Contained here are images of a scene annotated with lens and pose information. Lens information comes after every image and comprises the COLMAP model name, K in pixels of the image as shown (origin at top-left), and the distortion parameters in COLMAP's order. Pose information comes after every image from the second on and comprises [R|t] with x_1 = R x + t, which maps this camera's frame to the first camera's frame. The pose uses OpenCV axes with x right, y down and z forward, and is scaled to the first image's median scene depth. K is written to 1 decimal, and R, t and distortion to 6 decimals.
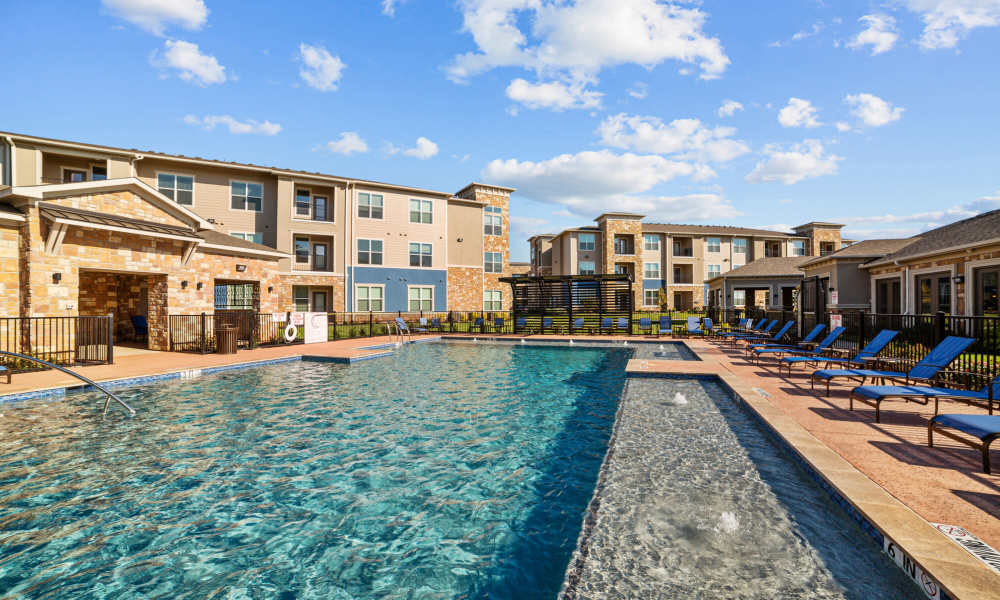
lens RADIAL K [[408.0, 0, 504.1], [0, 408.0, 314.9], [0, 0, 1]] dist [-0.082493, 0.028665]
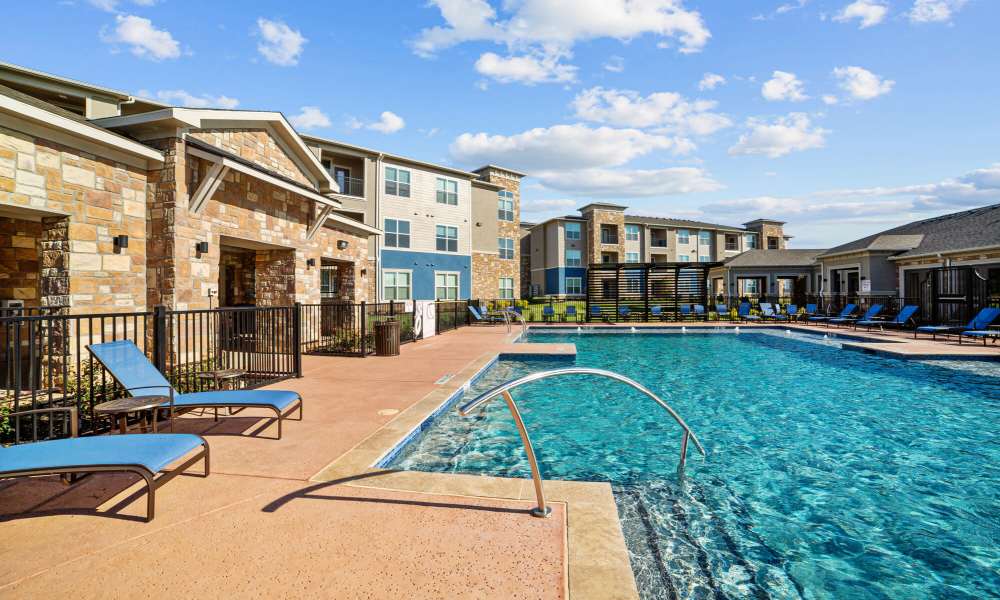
lens RADIAL K [[402.2, 0, 507.4], [0, 402.2, 301.8], [0, 0, 1]] dist [-0.099136, 0.036431]
pose [[0.979083, -0.006041, 0.203369, -0.271251], [0.006752, 0.999973, -0.002803, -0.000050], [-0.203347, 0.004118, 0.979098, 0.085459]]
